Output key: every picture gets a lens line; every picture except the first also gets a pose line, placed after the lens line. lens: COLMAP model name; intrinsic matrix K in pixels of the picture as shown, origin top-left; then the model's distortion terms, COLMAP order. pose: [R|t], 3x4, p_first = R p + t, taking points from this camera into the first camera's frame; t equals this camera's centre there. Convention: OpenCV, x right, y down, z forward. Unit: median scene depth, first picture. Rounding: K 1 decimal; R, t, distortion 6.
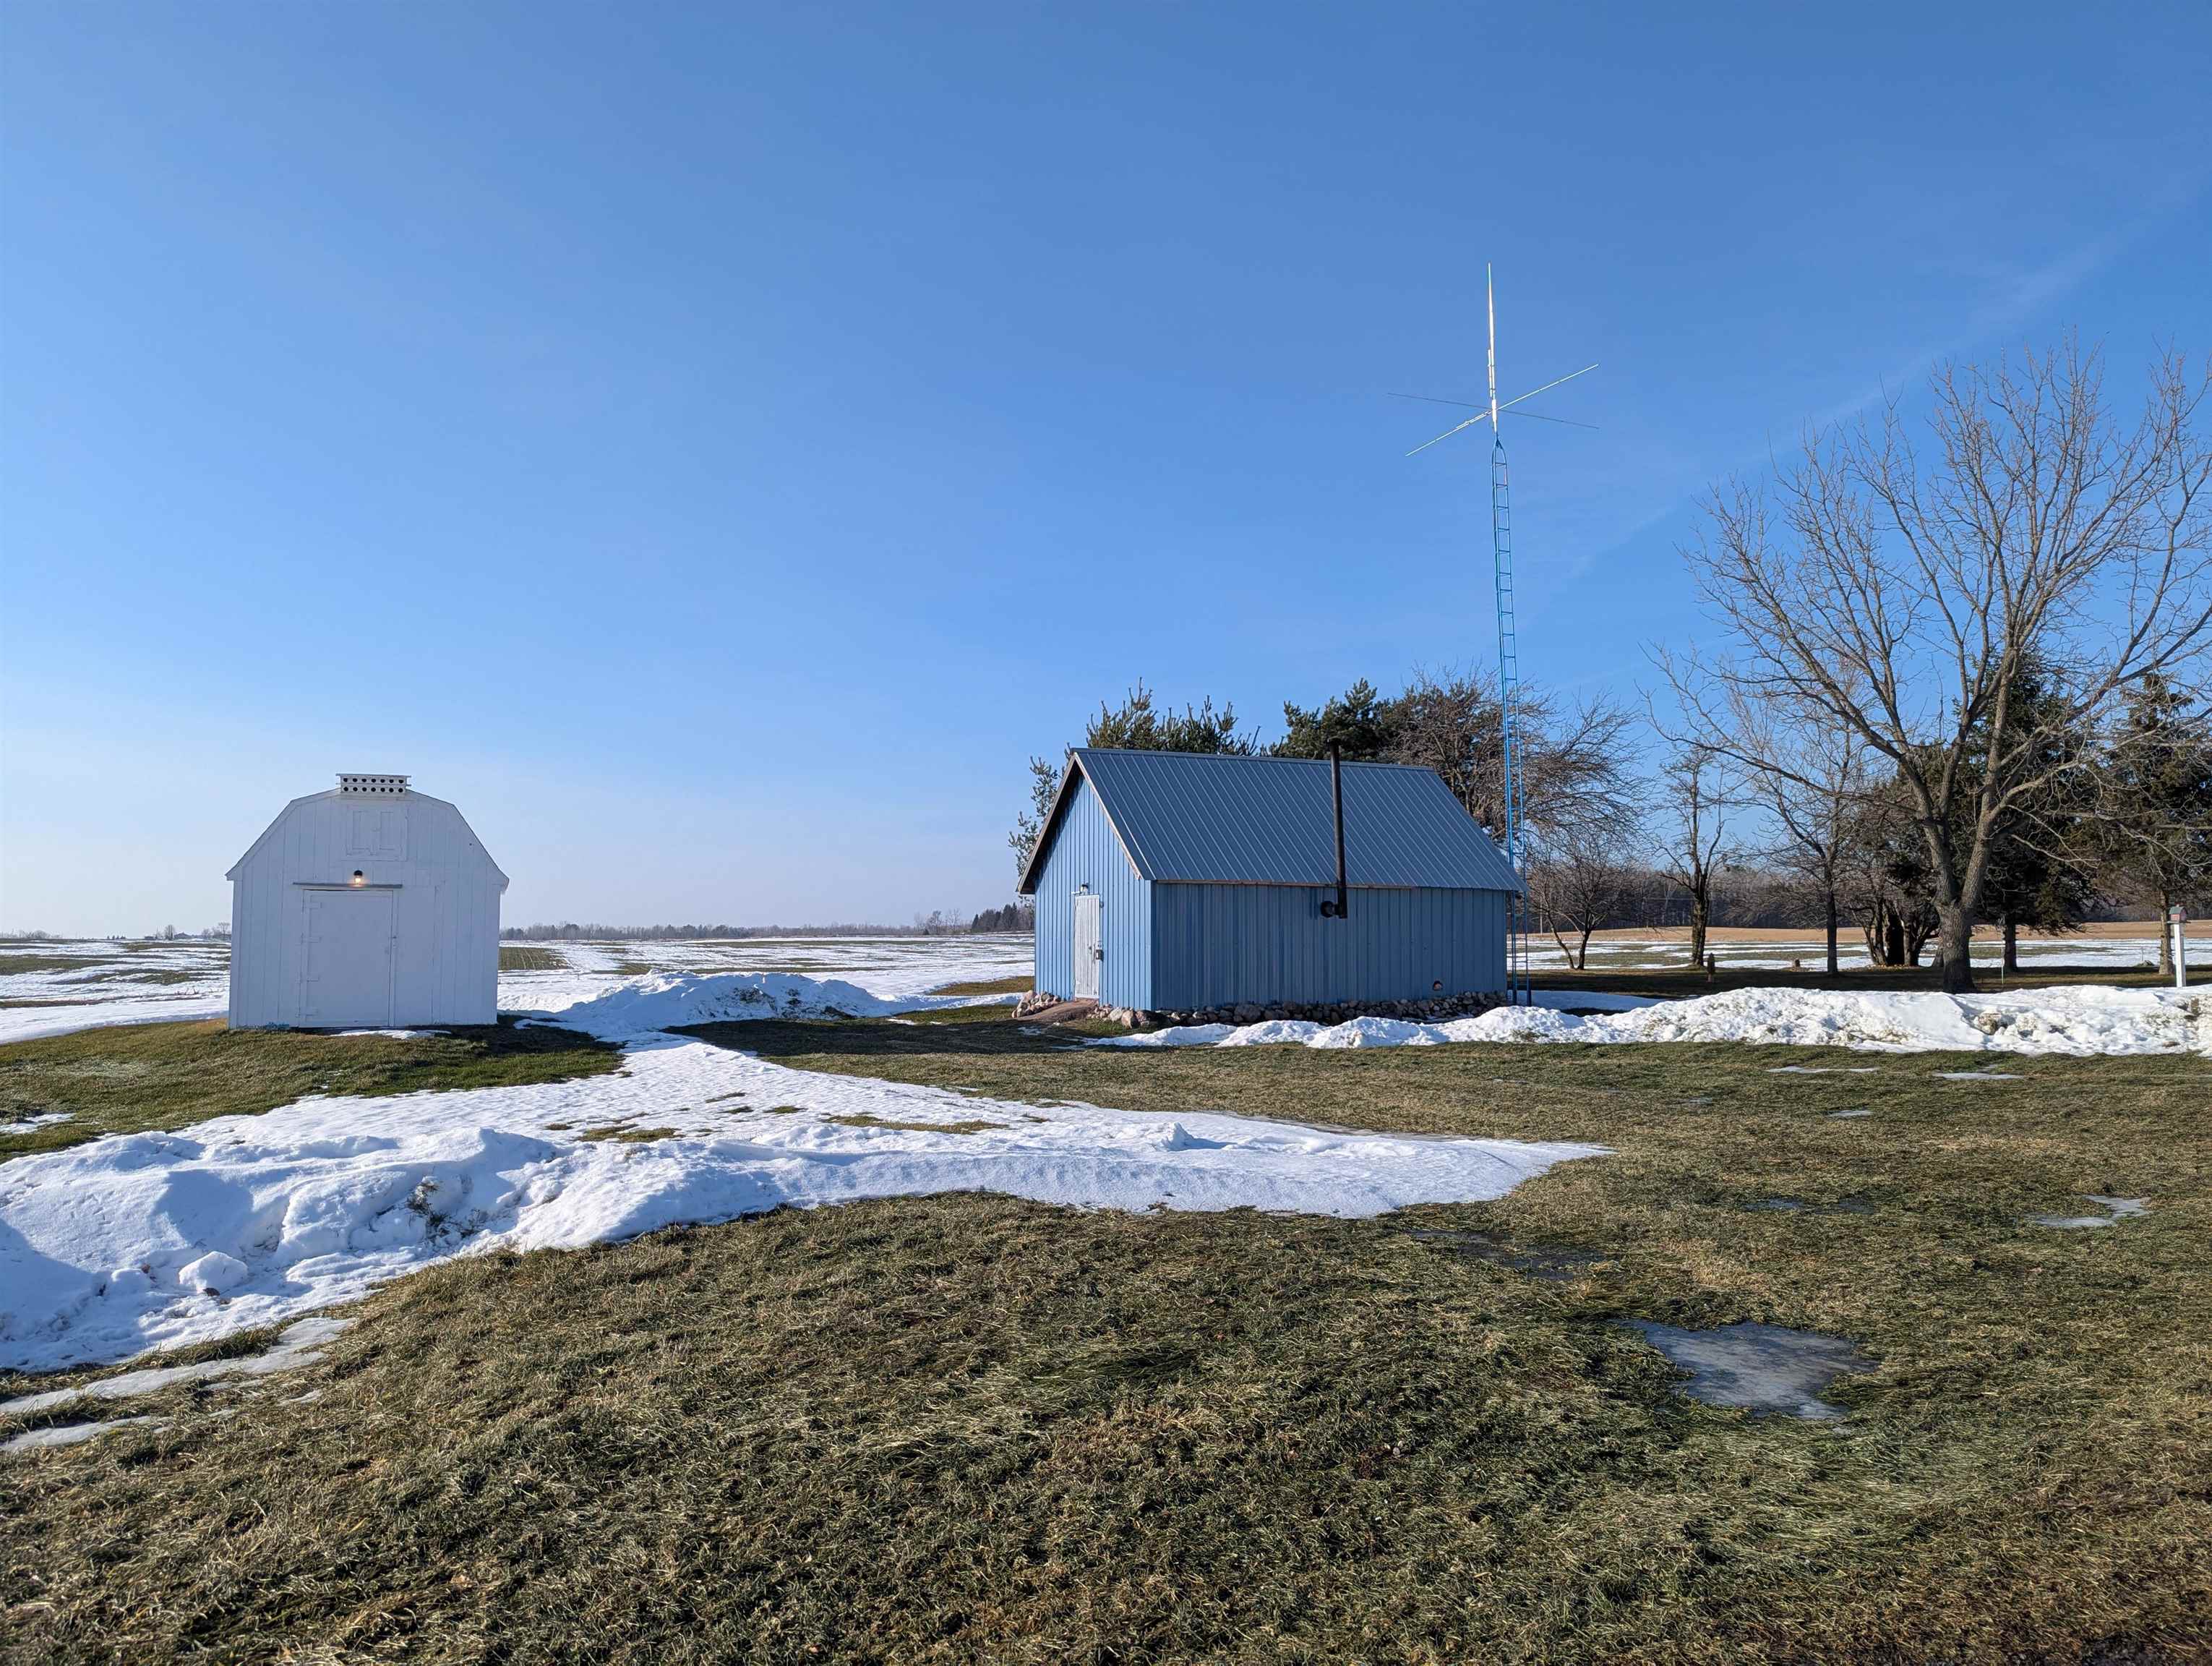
lens RADIAL K [[1544.7, 0, 1068.8], [0, 1544.7, 841.2], [0, 0, 1]] dist [0.065566, -0.063322]
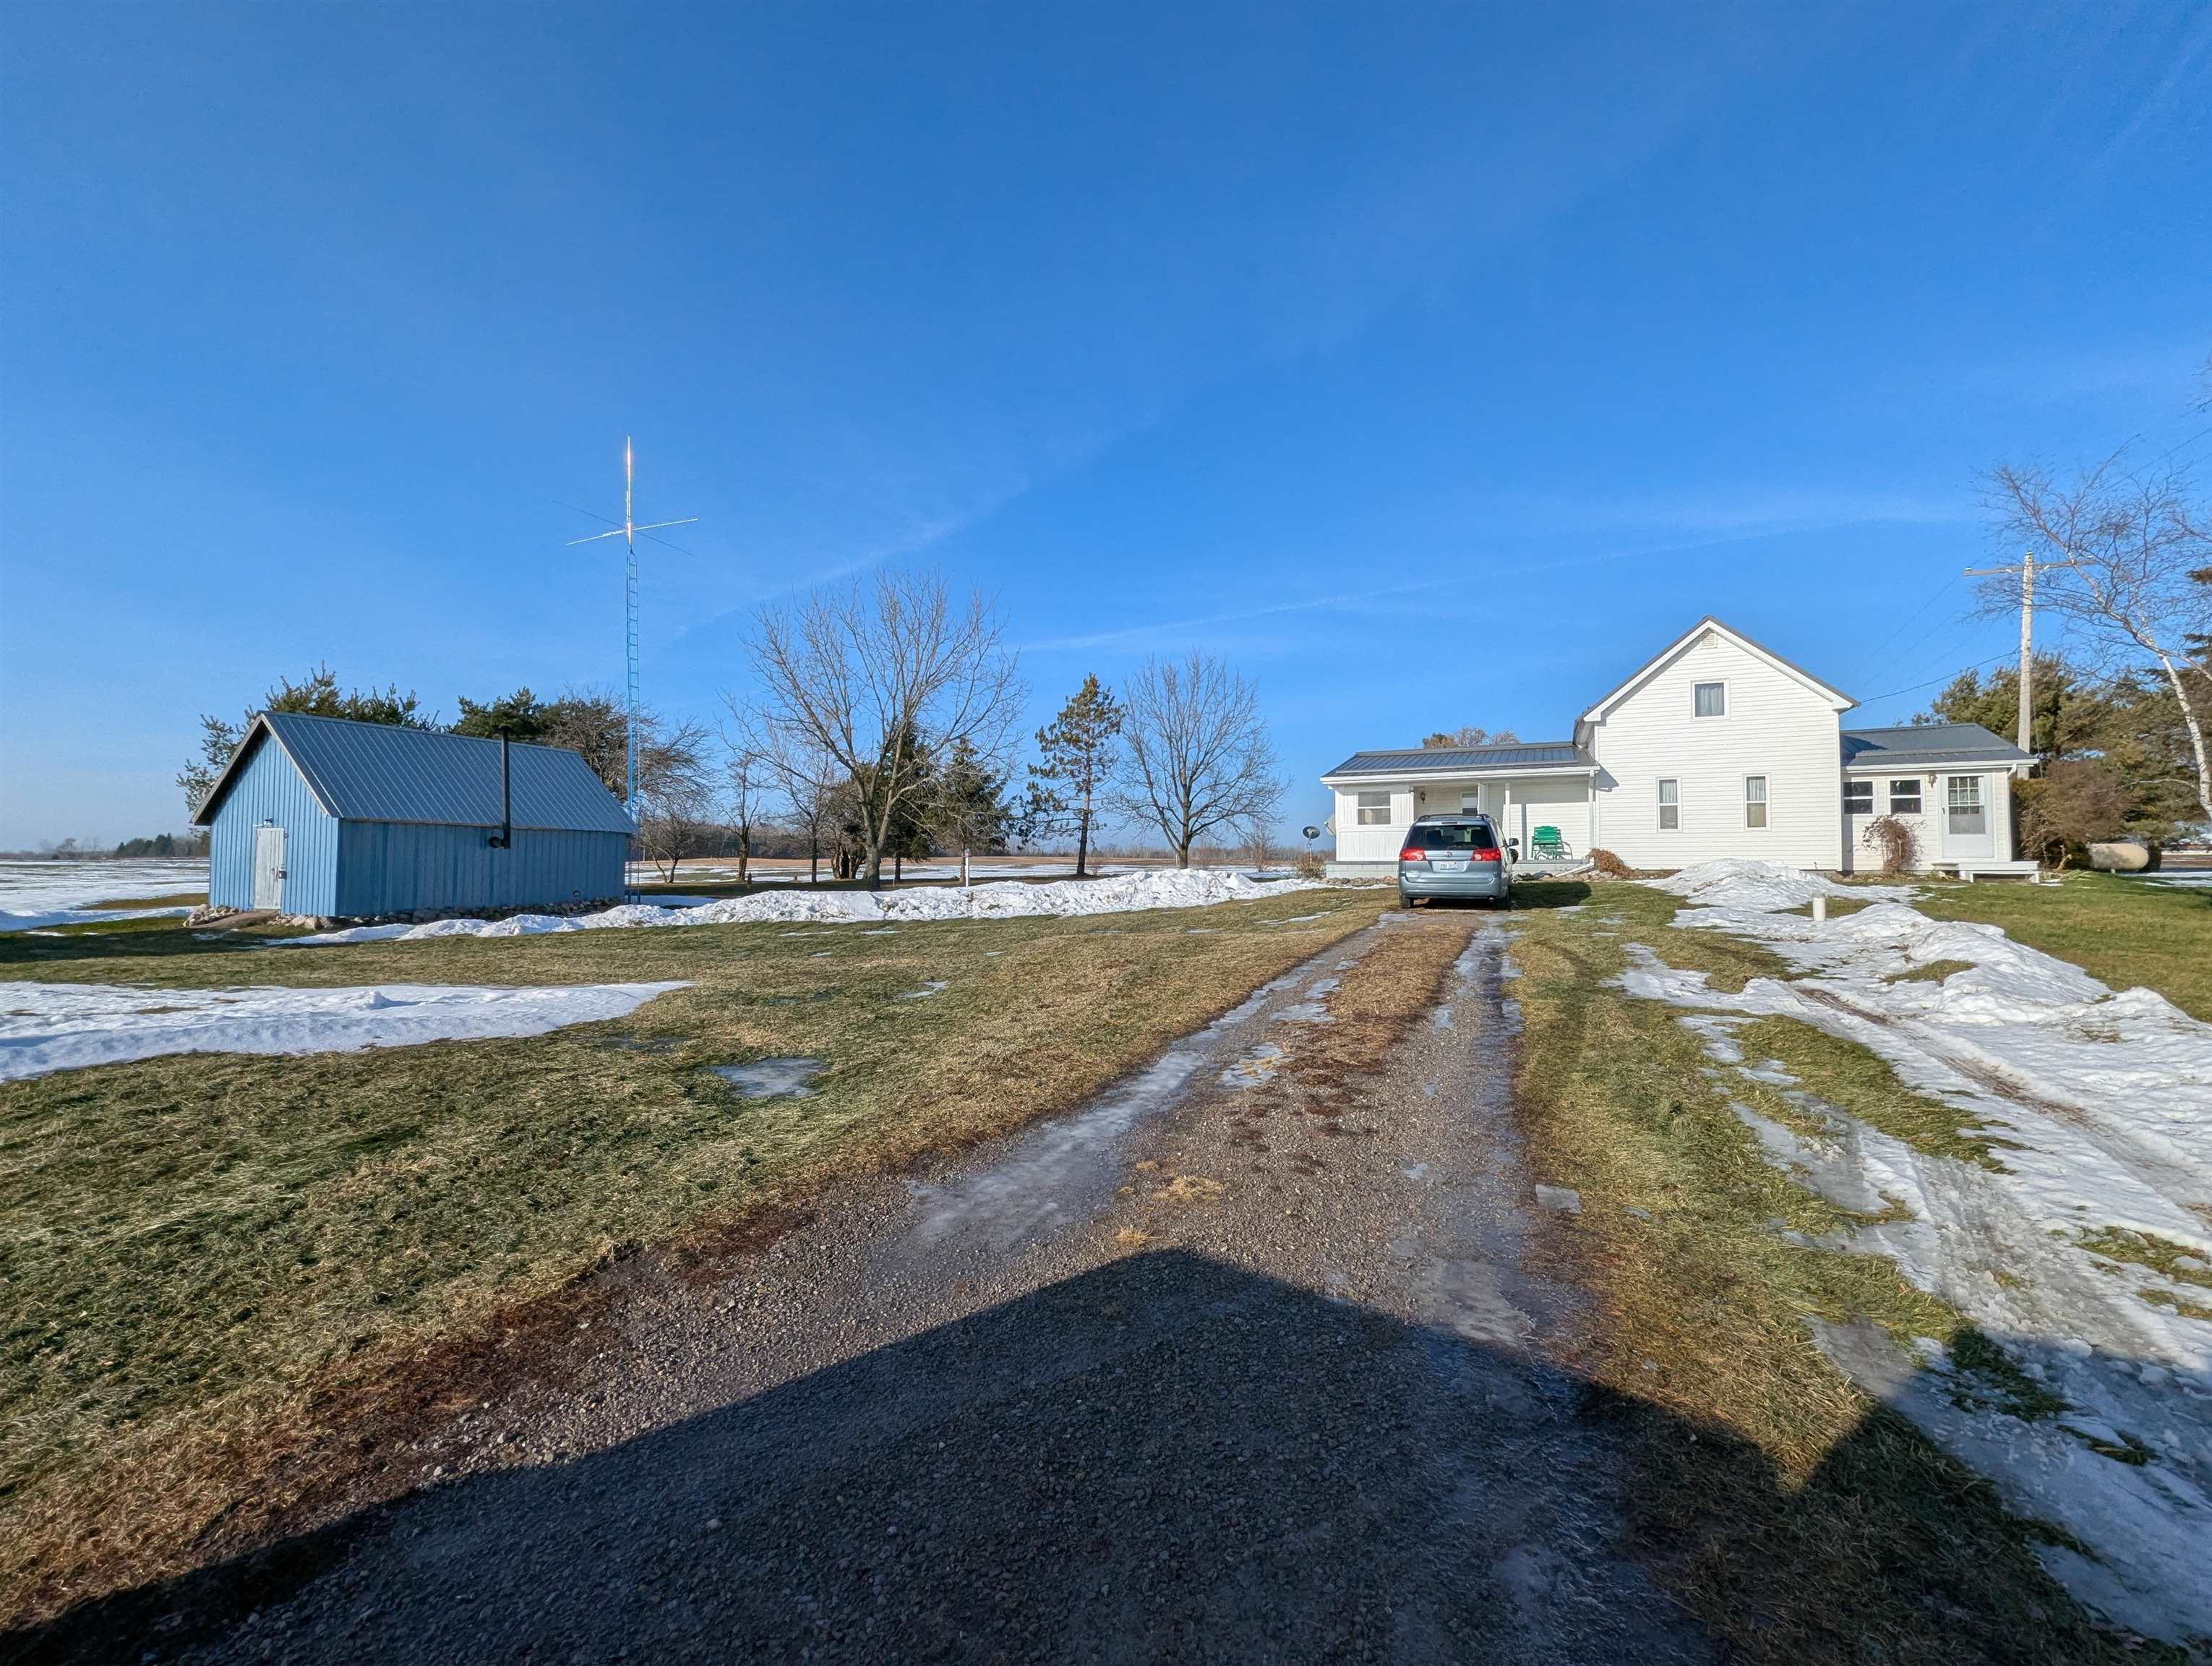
lens RADIAL K [[915.0, 0, 1106.0], [0, 915.0, 833.0], [0, 0, 1]] dist [0.000547, -0.000338]
pose [[0.722711, 0.028481, 0.690564, -0.015621], [-0.047308, 0.998846, 0.008315, 0.000633], [-0.689530, -0.038679, 0.723224, -0.026271]]
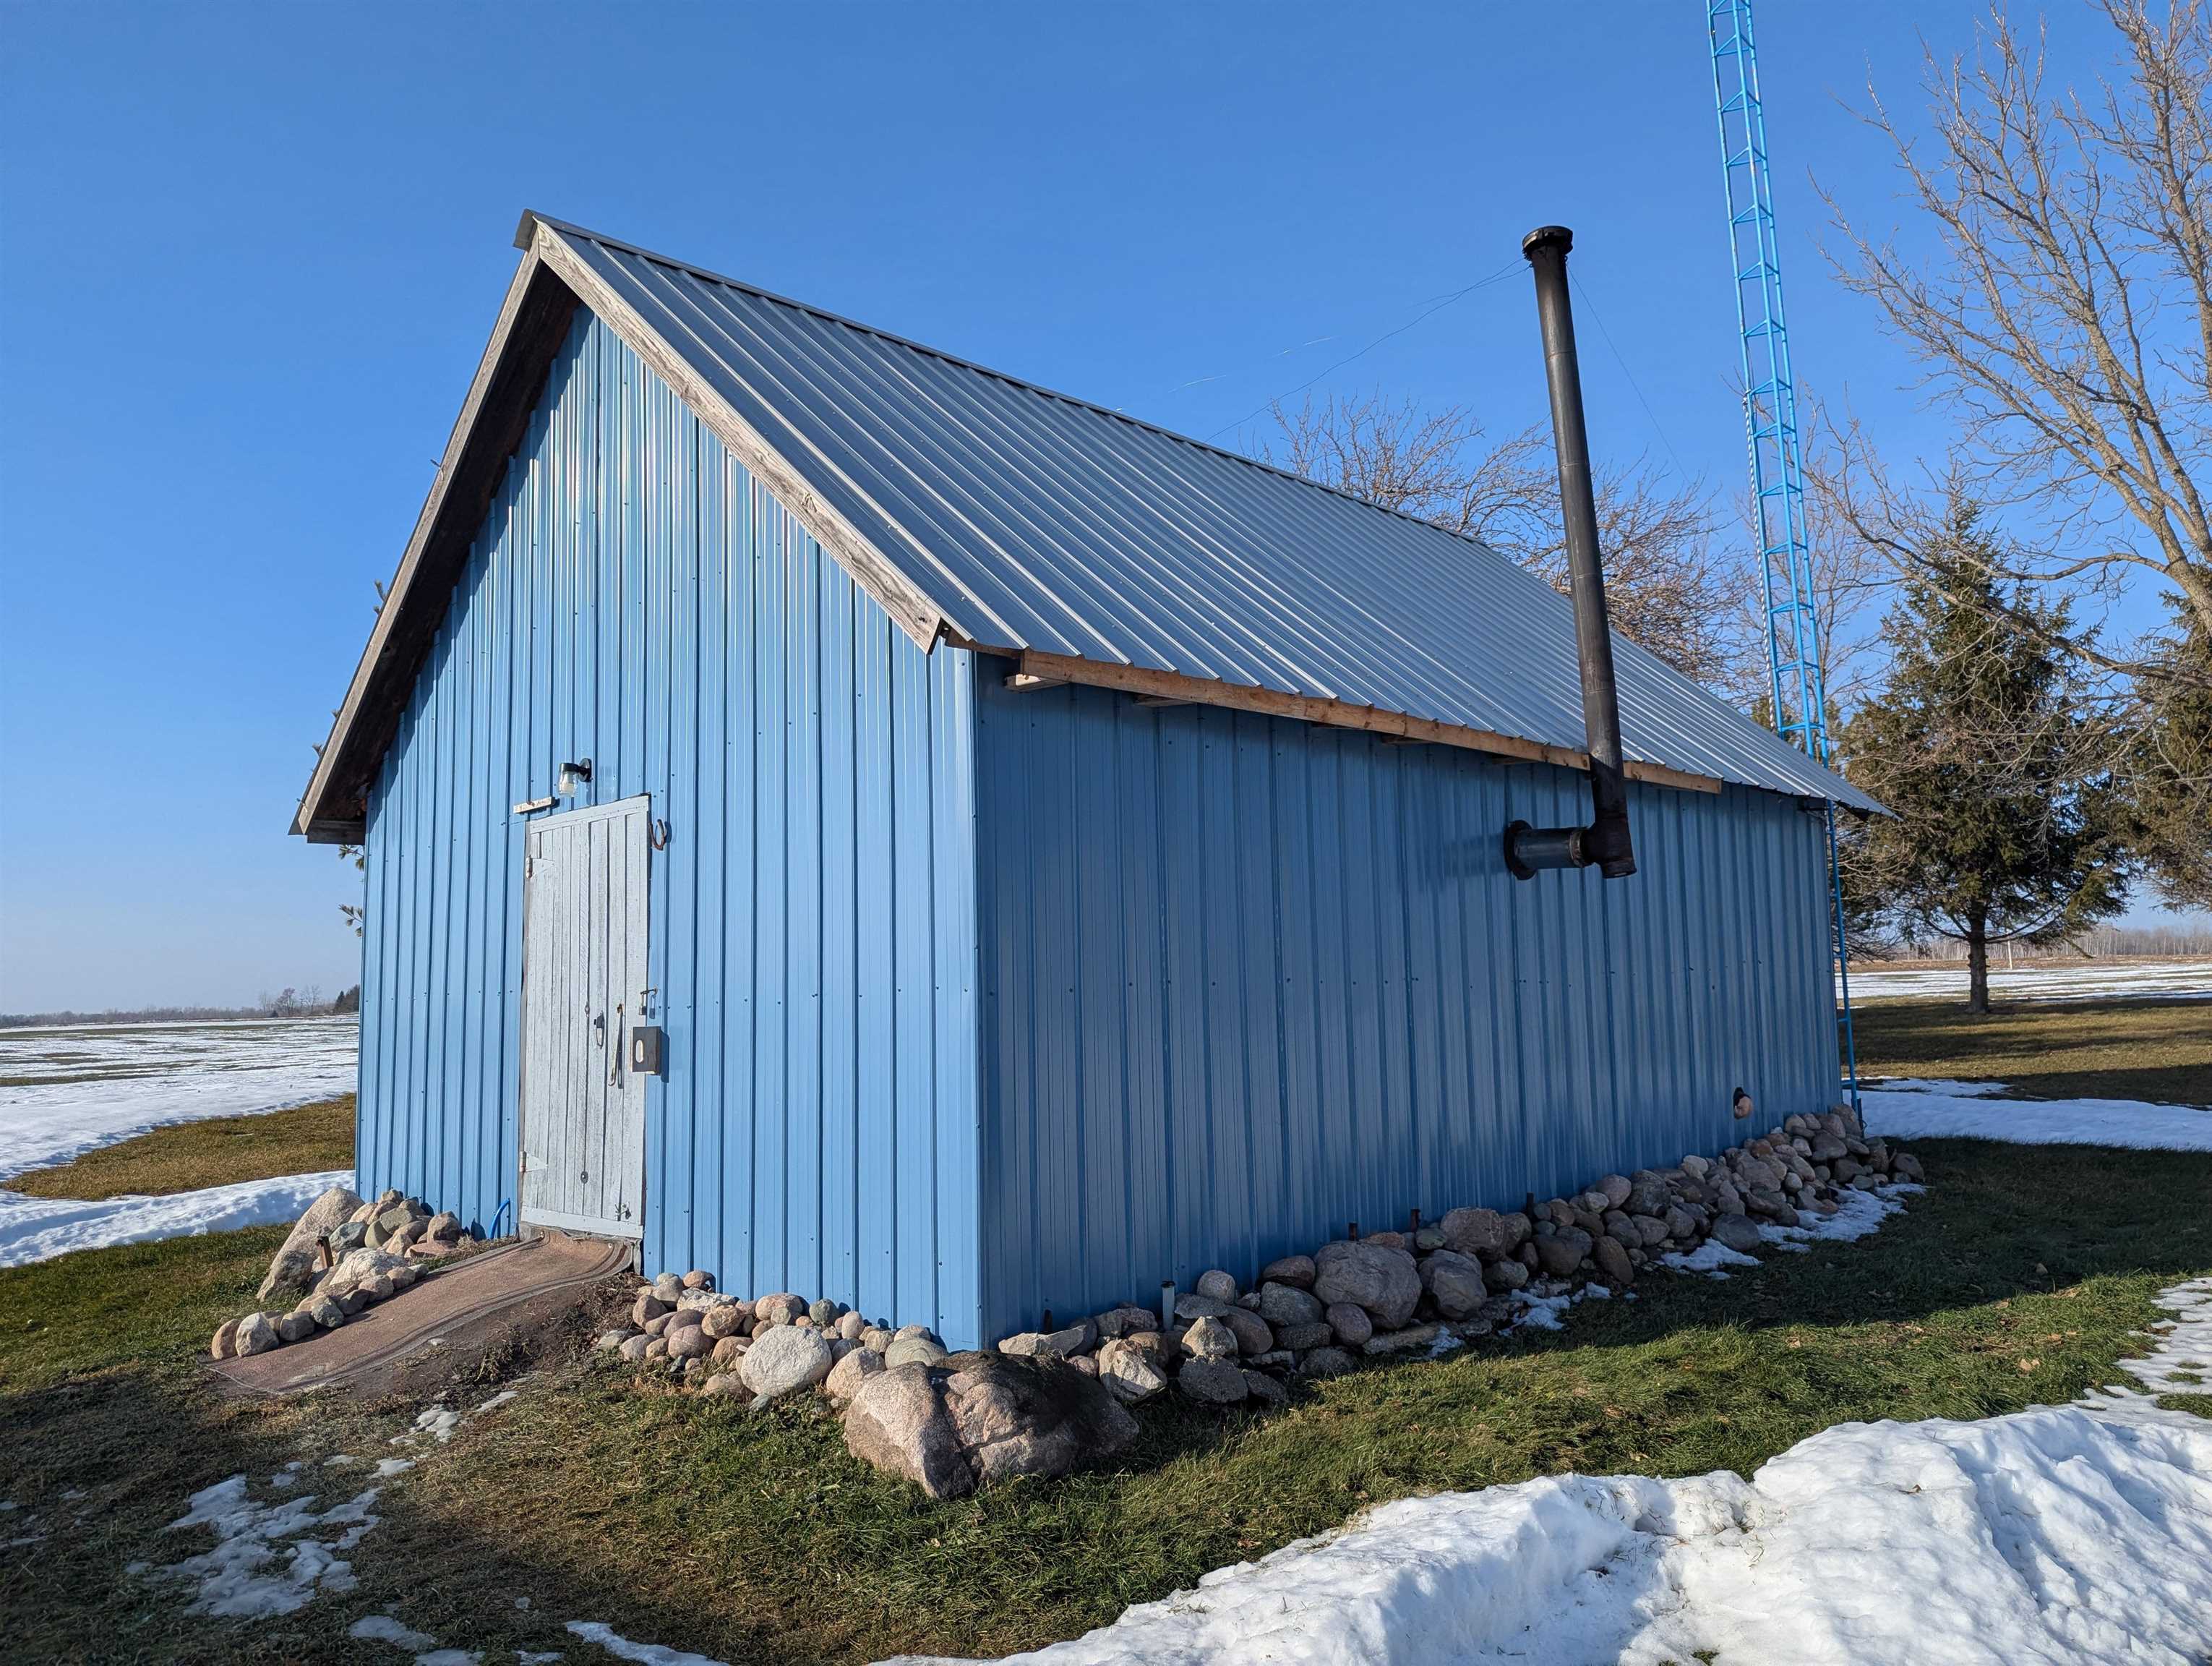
lens RADIAL K [[1544.7, 0, 1068.8], [0, 1544.7, 841.2], [0, 0, 1]] dist [0.065566, -0.063322]
pose [[0.931467, 0.015249, 0.363507, -0.008866], [0.001045, 0.999005, -0.044585, 0.071001], [-0.363826, 0.041910, 0.930524, 1.019861]]
